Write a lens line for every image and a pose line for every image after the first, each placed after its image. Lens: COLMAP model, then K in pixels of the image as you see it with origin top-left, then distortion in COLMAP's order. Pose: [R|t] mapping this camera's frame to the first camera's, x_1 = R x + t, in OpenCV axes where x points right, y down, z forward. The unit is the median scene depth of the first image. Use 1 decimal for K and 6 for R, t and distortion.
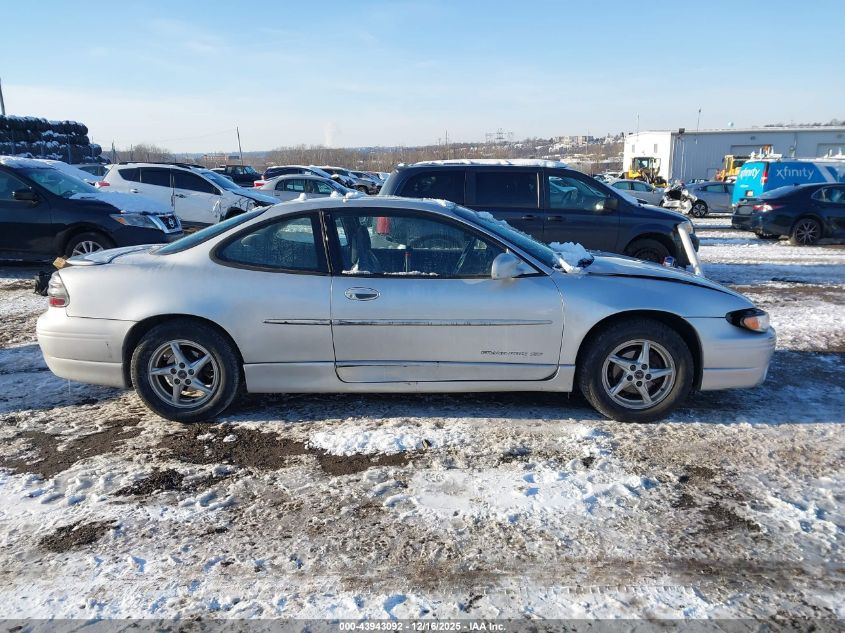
lens RADIAL K [[659.5, 0, 416.1], [0, 659.5, 315.7], [0, 0, 1]] dist [0.005438, 0.002217]
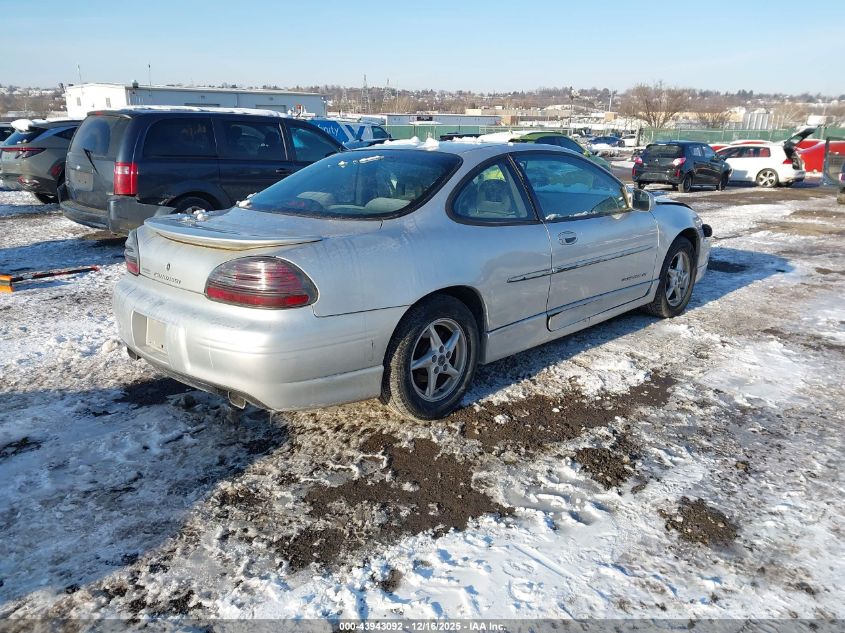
lens RADIAL K [[659.5, 0, 416.1], [0, 659.5, 315.7], [0, 0, 1]] dist [0.005438, 0.002217]
pose [[0.694185, -0.184807, 0.695668, -0.932456], [0.142377, 0.982637, 0.118967, -0.067419], [-0.705575, 0.016462, 0.708444, 0.443002]]
